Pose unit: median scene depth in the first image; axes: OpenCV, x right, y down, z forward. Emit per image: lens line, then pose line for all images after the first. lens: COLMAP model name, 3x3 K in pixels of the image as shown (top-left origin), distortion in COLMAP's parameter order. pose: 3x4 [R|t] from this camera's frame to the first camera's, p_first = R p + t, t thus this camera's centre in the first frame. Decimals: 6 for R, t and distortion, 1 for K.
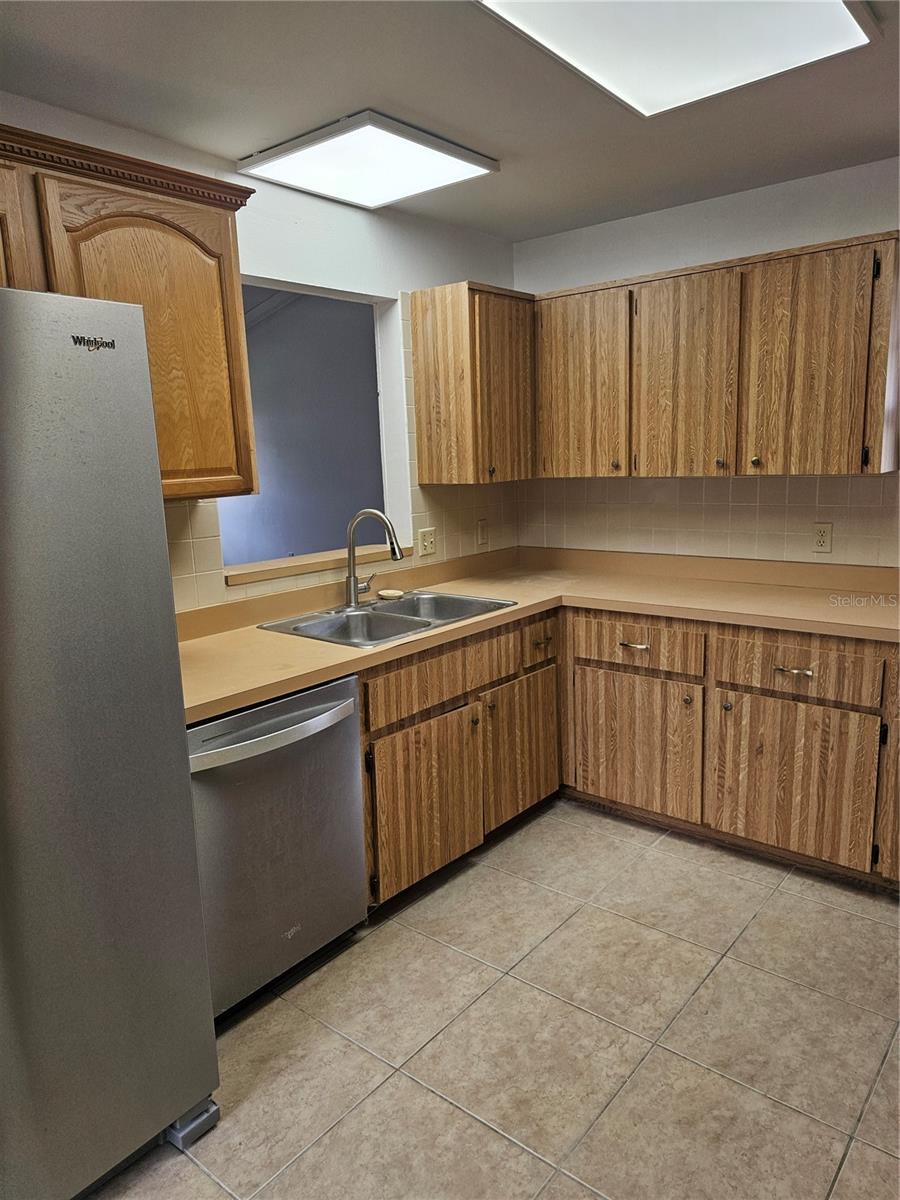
lens RADIAL K [[801.2, 0, 460.1], [0, 801.2, 598.9], [0, 0, 1]] dist [0.055531, -0.051533]
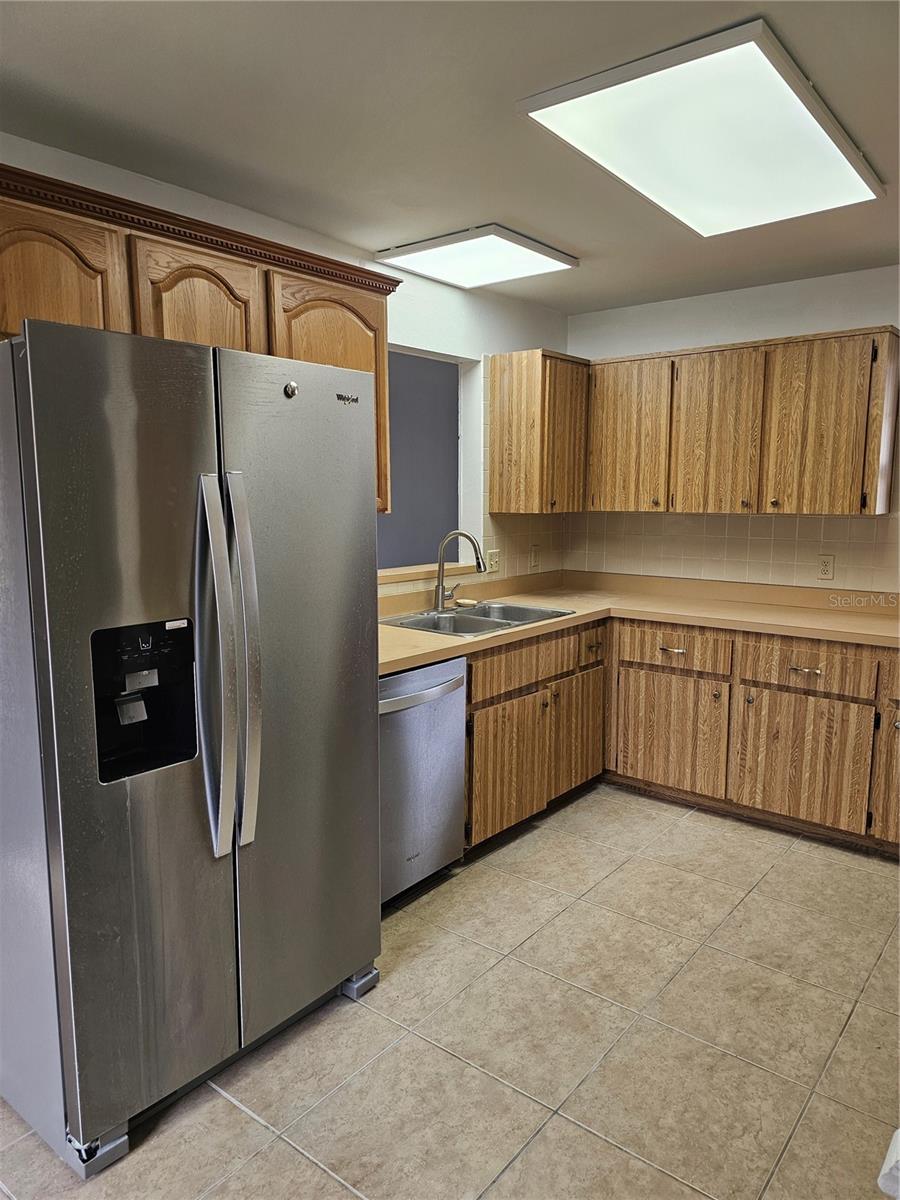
lens RADIAL K [[801.2, 0, 460.4], [0, 801.2, 602.9], [0, 0, 1]] dist [0.055531, -0.051533]
pose [[0.999276, 0.032084, 0.020460, -0.138685], [-0.031137, 0.998499, -0.045066, 0.055946], [-0.021875, 0.044397, 0.998774, -0.222181]]
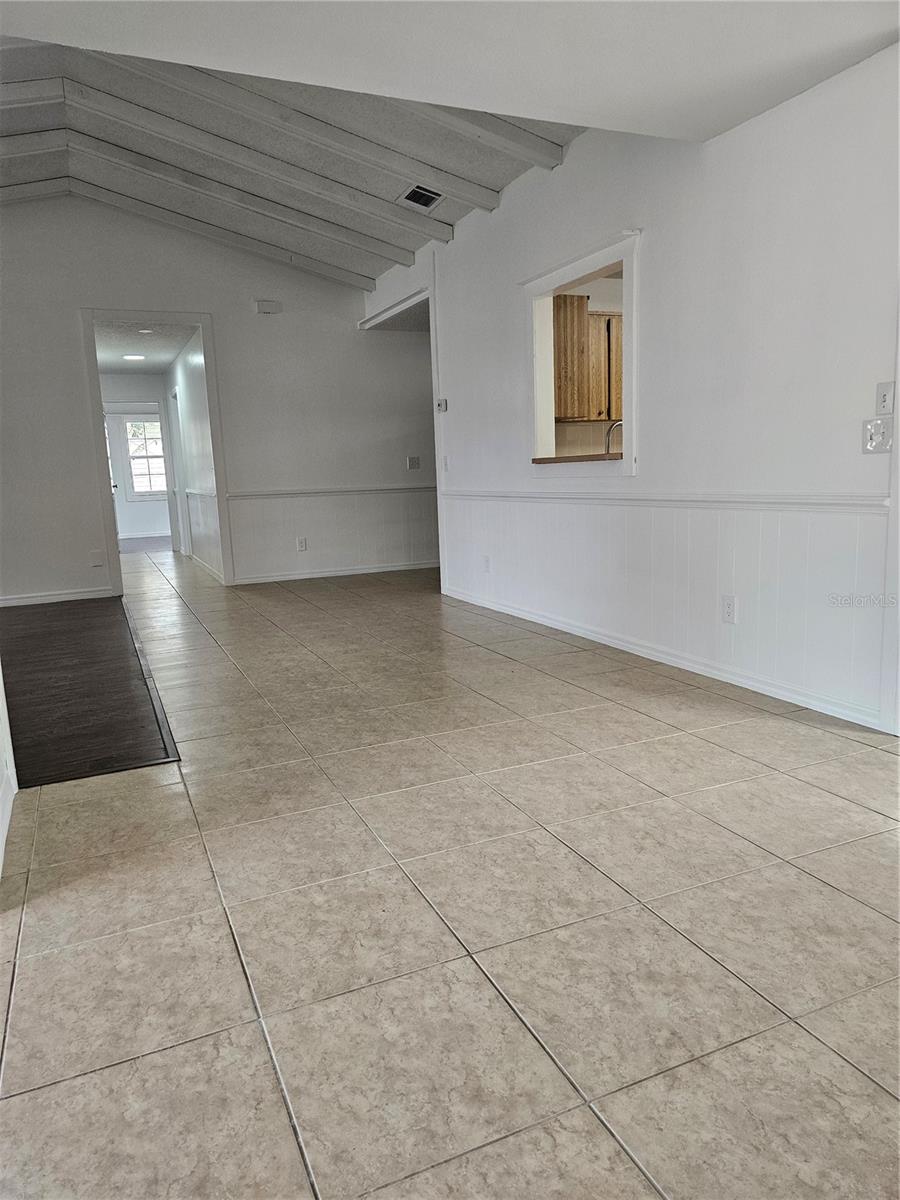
lens RADIAL K [[801.2, 0, 448.2], [0, 801.2, 588.0], [0, 0, 1]] dist [0.055531, -0.051533]
pose [[0.438712, -0.116696, 0.891018, -1.886668], [0.195600, 0.980159, 0.032063, 0.110466], [-0.877082, 0.160217, 0.452833, 0.636695]]
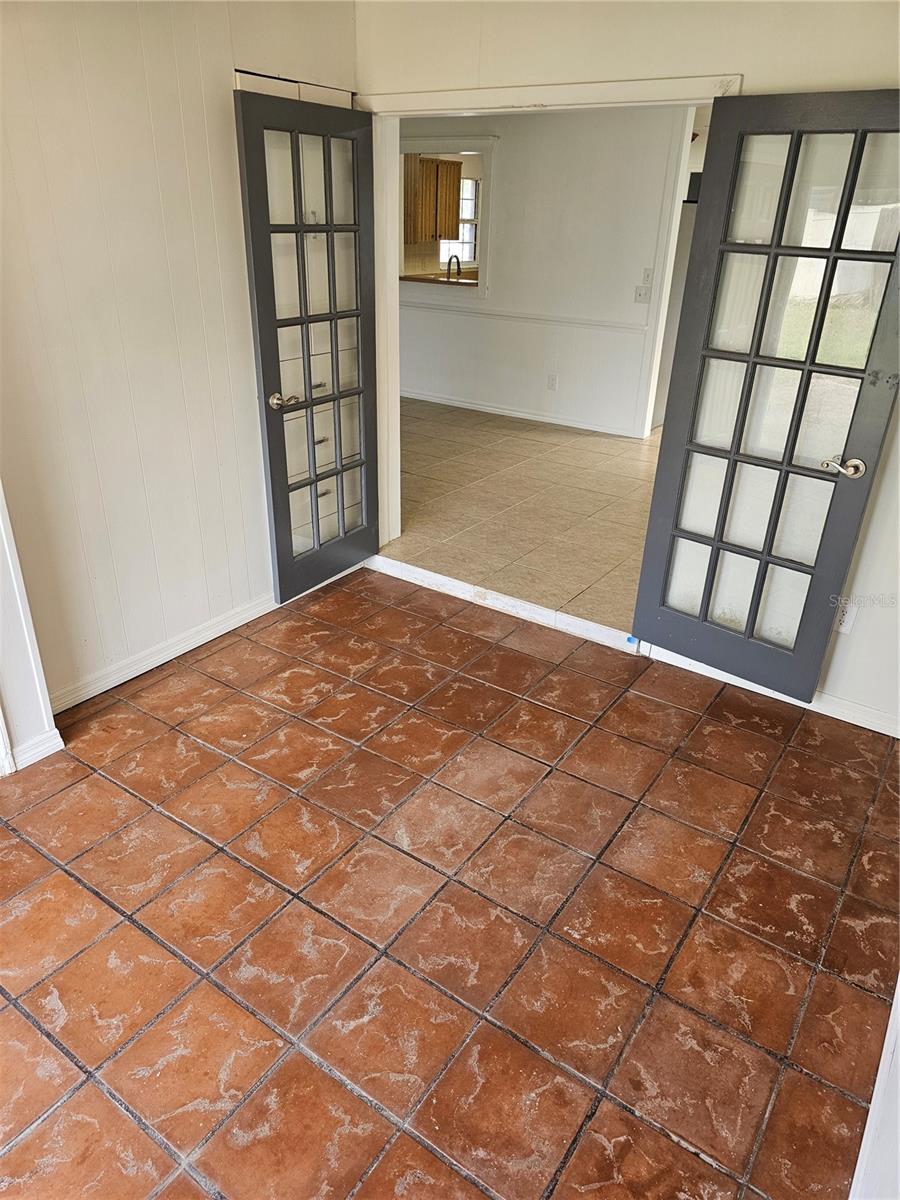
lens RADIAL K [[801.2, 0, 446.6], [0, 801.2, 602.7], [0, 0, 1]] dist [0.055531, -0.051533]
pose [[-0.088687, -0.408895, 0.908262, -3.034082], [0.168405, 0.892572, 0.418275, -0.216054], [-0.981720, 0.190052, -0.010300, 1.331448]]
